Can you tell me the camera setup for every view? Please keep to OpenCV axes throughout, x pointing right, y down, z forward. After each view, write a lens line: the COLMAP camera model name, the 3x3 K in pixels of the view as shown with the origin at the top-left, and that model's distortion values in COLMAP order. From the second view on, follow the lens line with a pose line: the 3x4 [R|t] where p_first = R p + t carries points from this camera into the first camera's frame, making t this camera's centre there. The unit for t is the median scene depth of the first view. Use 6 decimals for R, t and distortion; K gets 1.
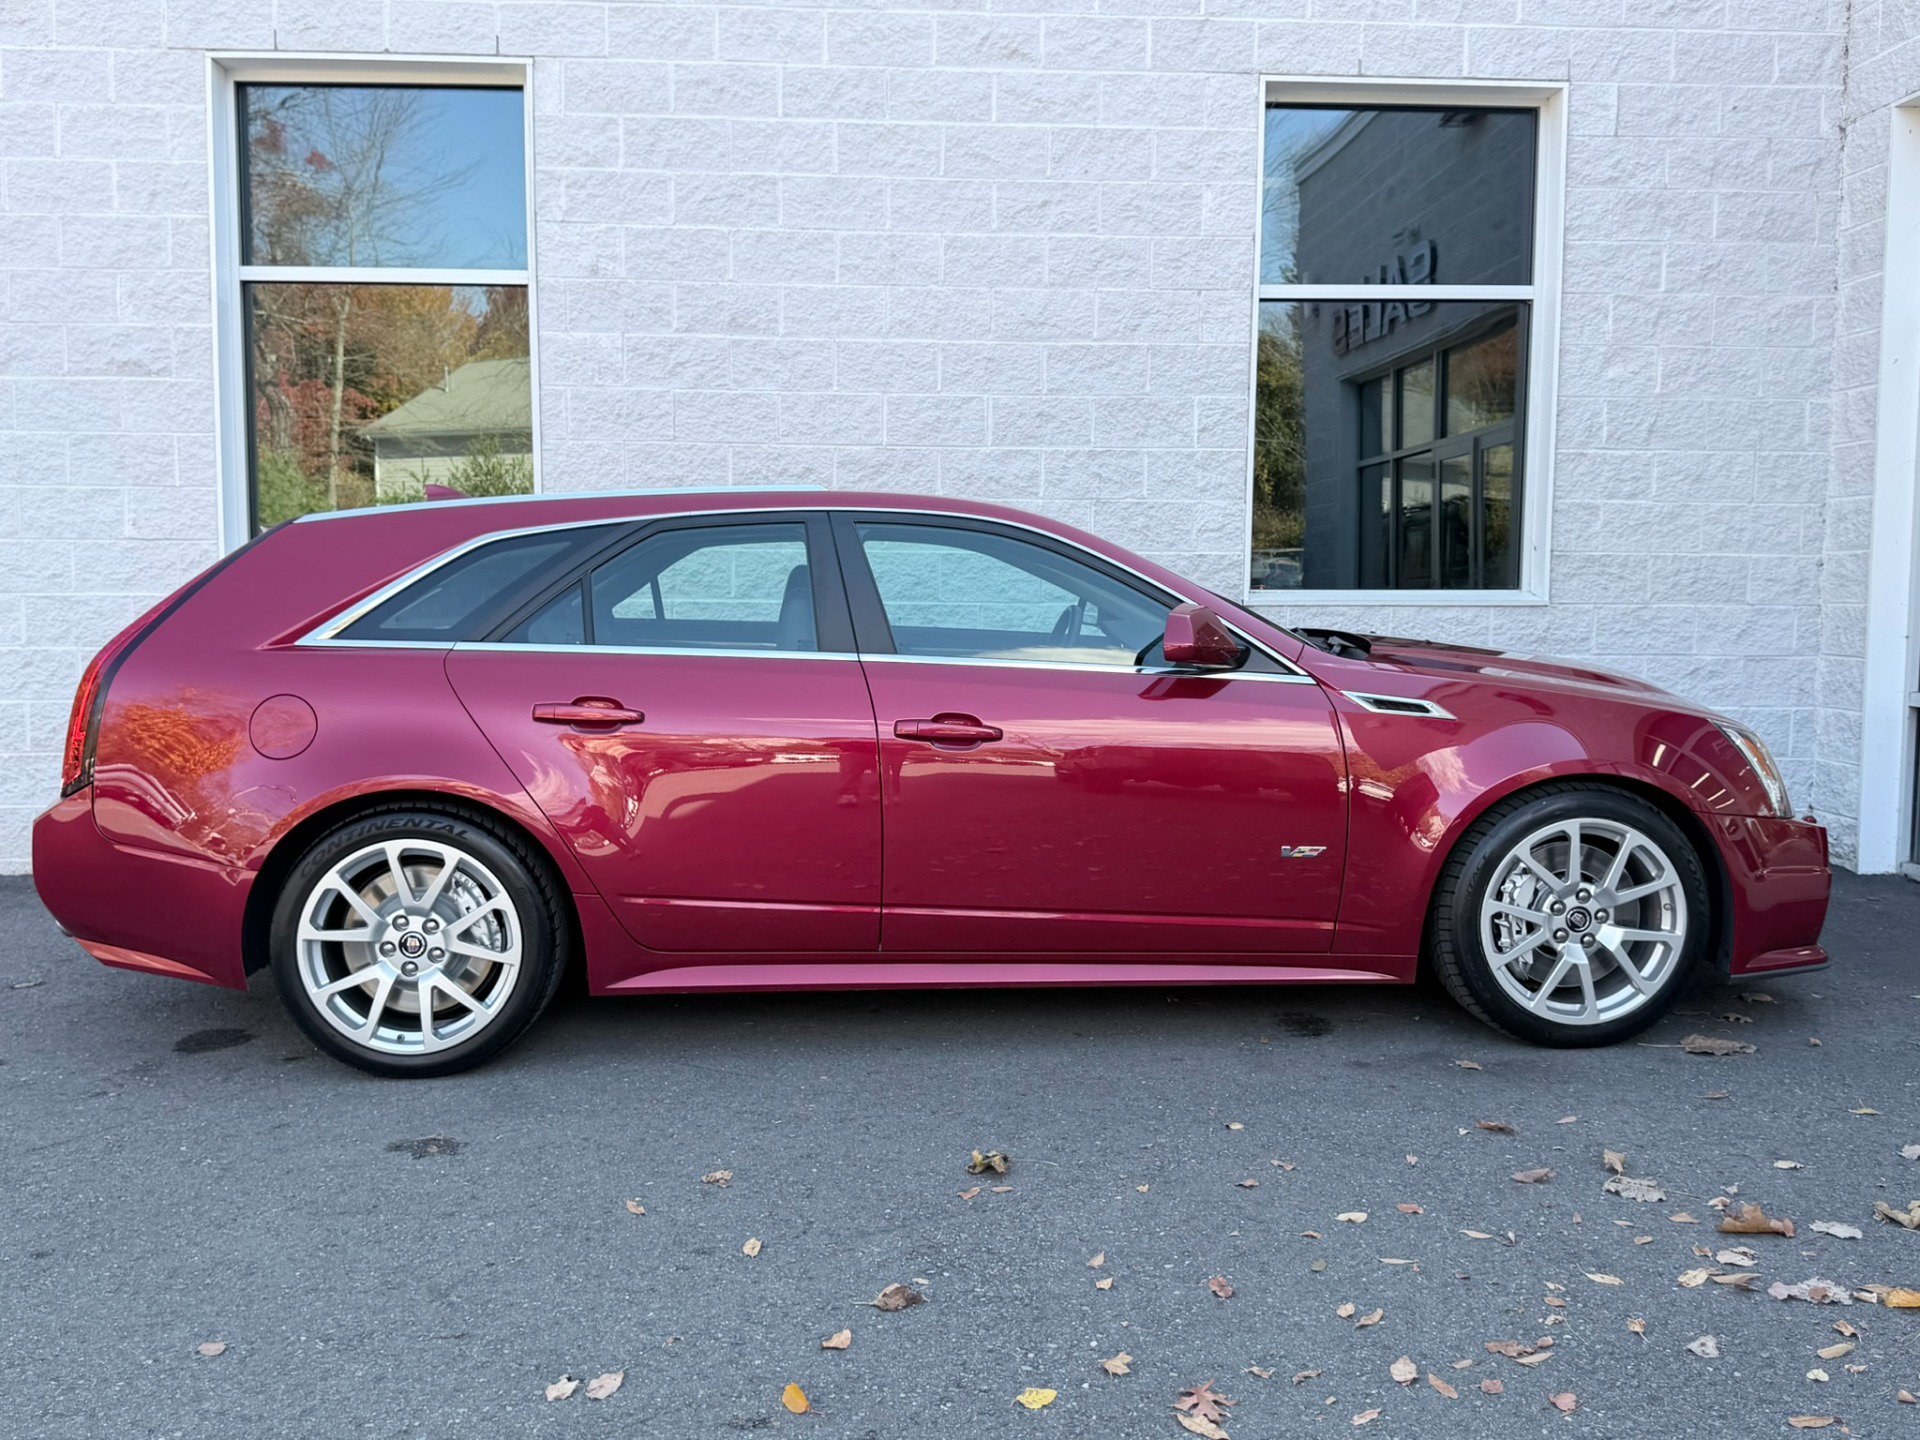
lens RADIAL K [[1713.1, 0, 960.9], [0, 1713.1, 728.6], [0, 0, 1]] dist [0.201281, -0.464205]
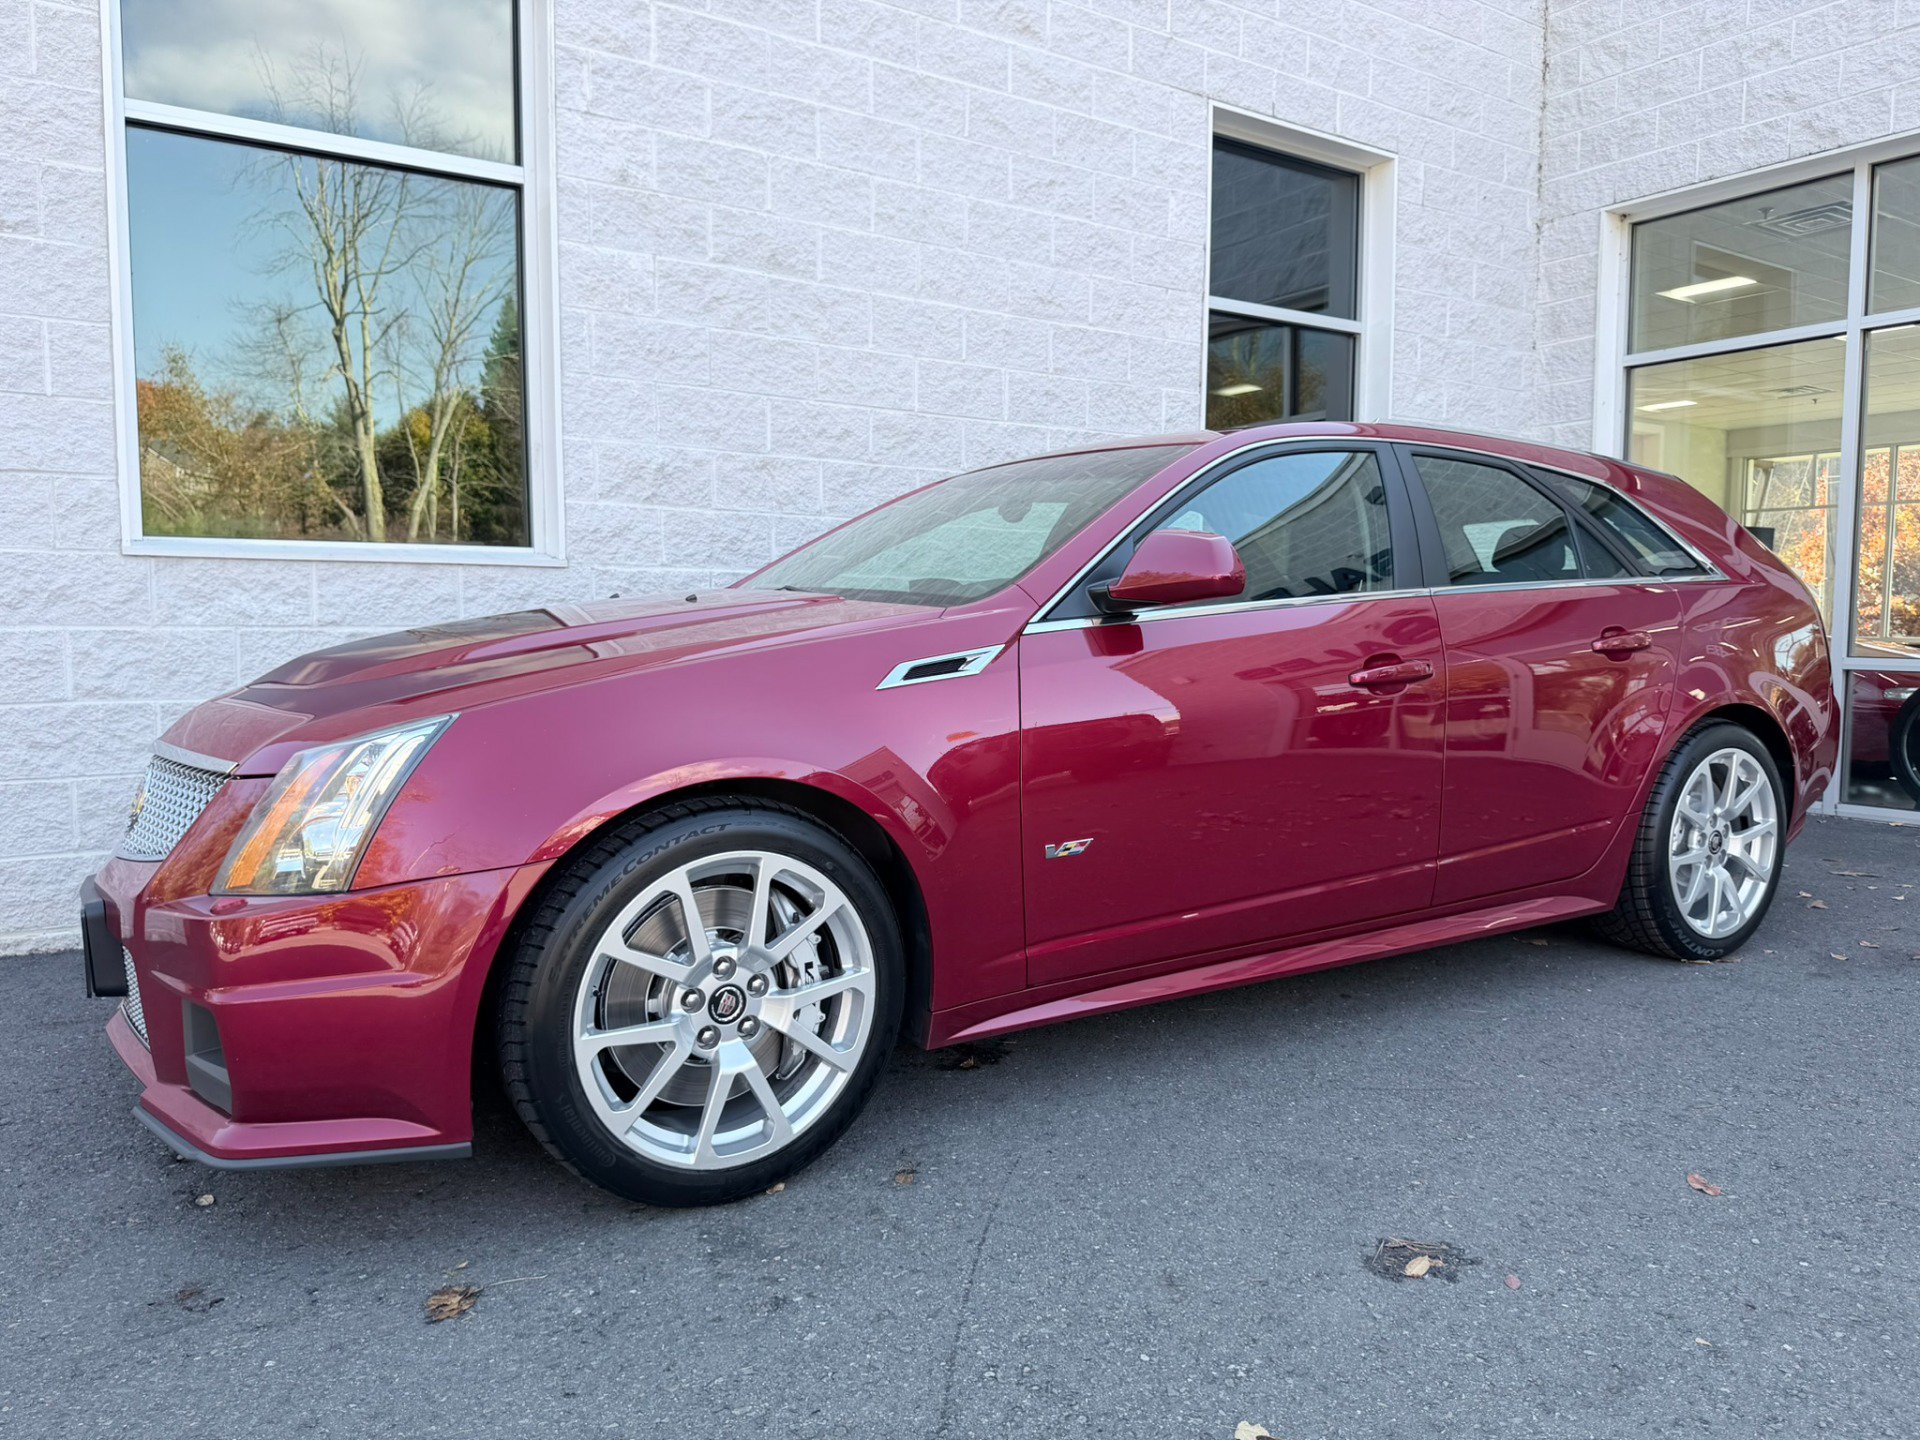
lens RADIAL K [[1352.5, 0, 969.0], [0, 1352.5, 725.3], [0, 0, 1]] dist [0.157332, -0.345406]
pose [[0.858317, -0.042239, 0.511379, -0.415558], [0.046959, 0.998890, 0.003690, 0.007449], [-0.510967, 0.020847, 0.859347, 0.345435]]
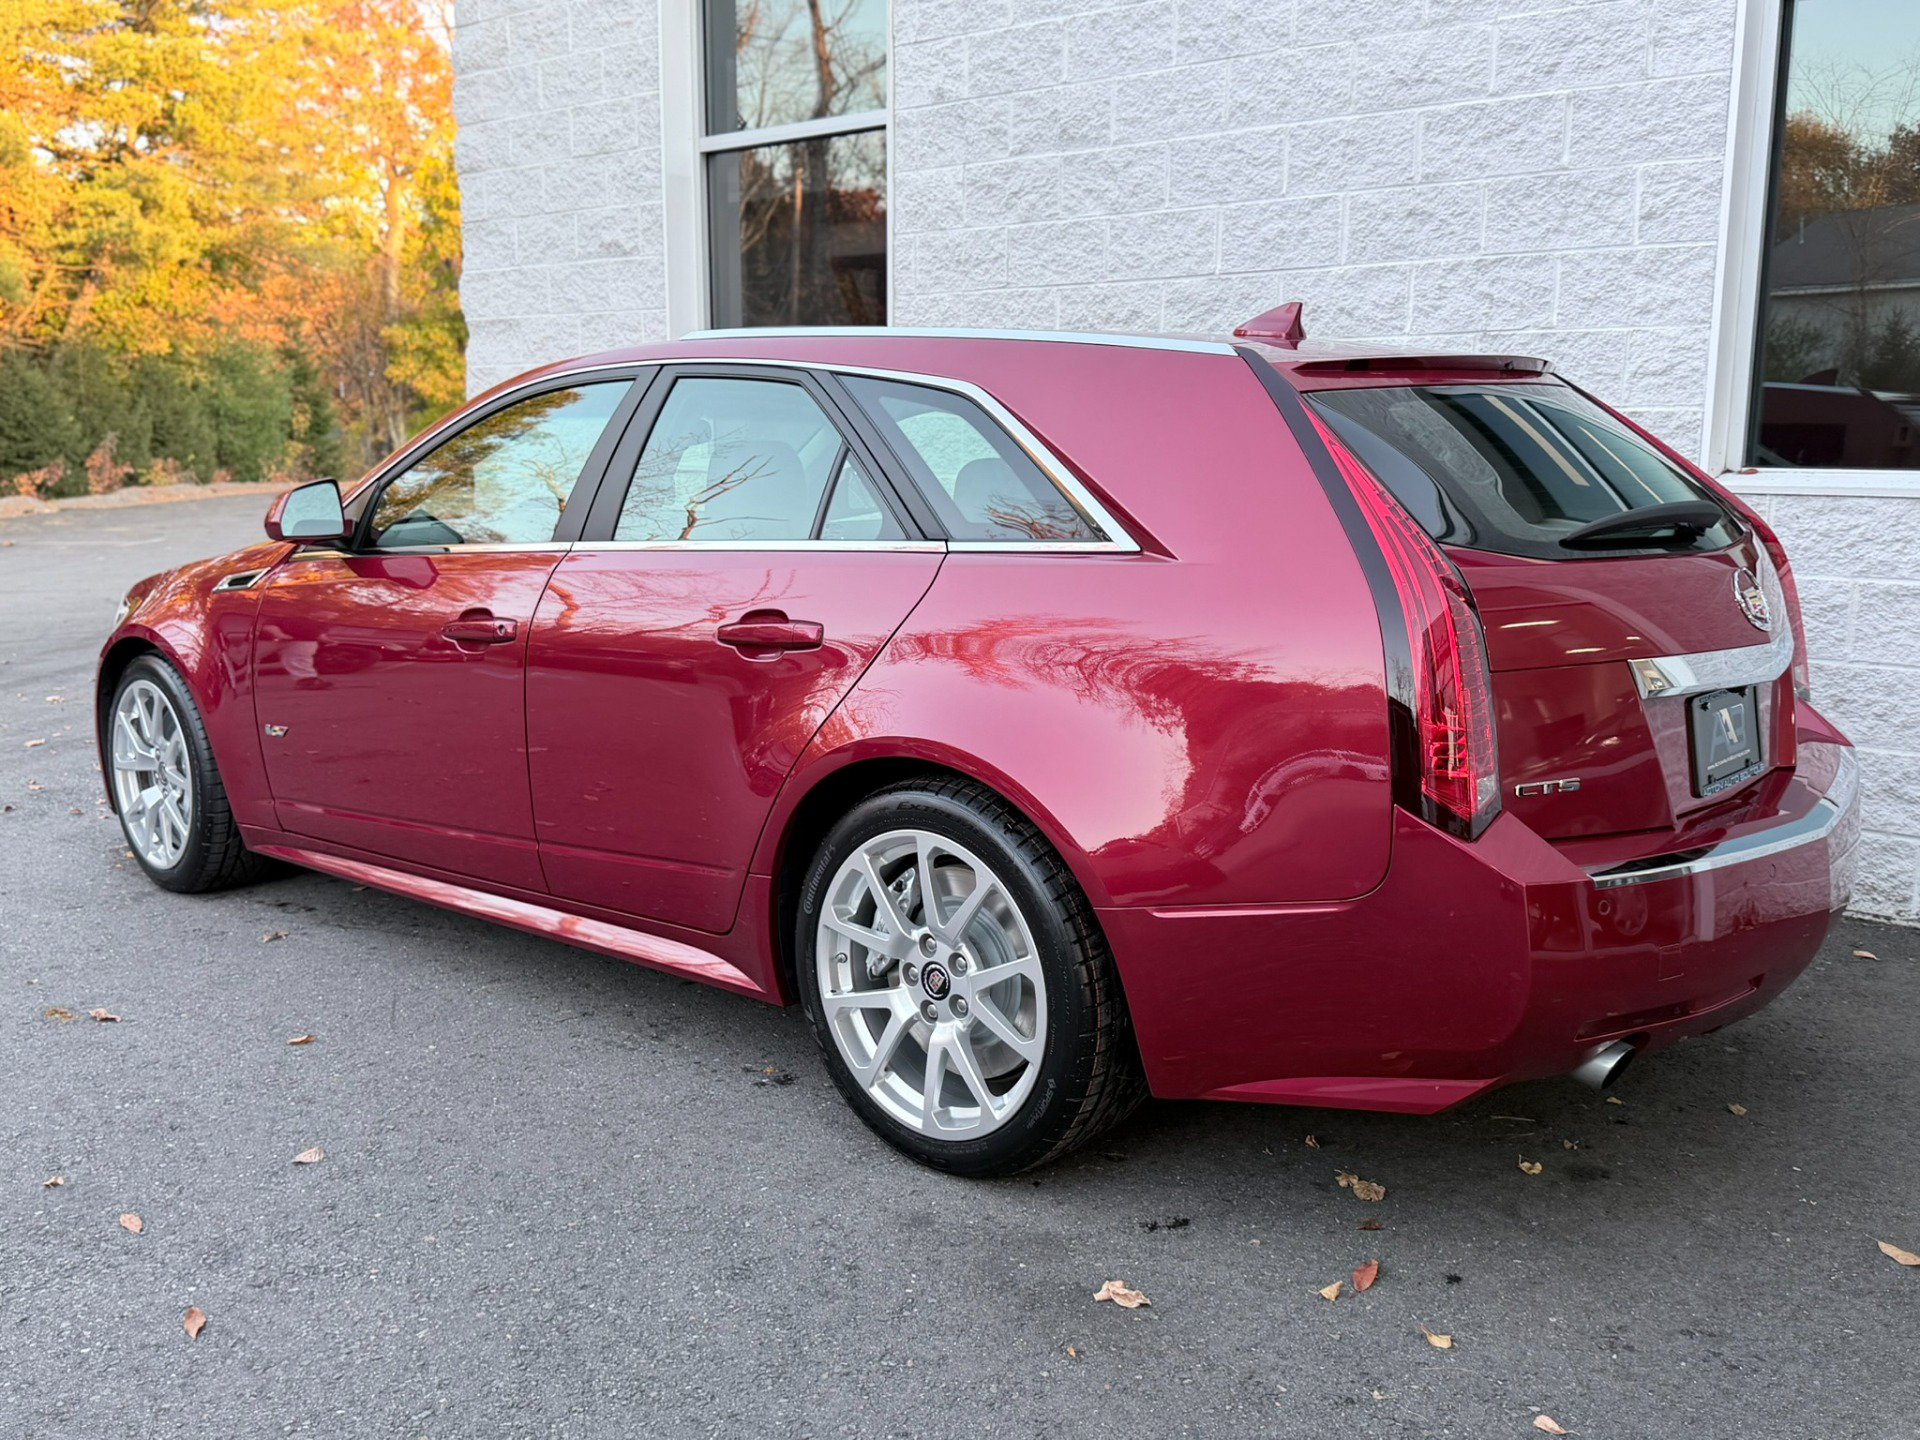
lens RADIAL K [[1708.8, 0, 950.5], [0, 1708.8, 726.6], [0, 0, 1]] dist [0.204018, -0.474469]
pose [[0.728574, 0.112105, -0.675731, 0.418346], [-0.060955, 0.993213, 0.099053, -0.033720], [0.682250, -0.030978, 0.730463, 0.350492]]
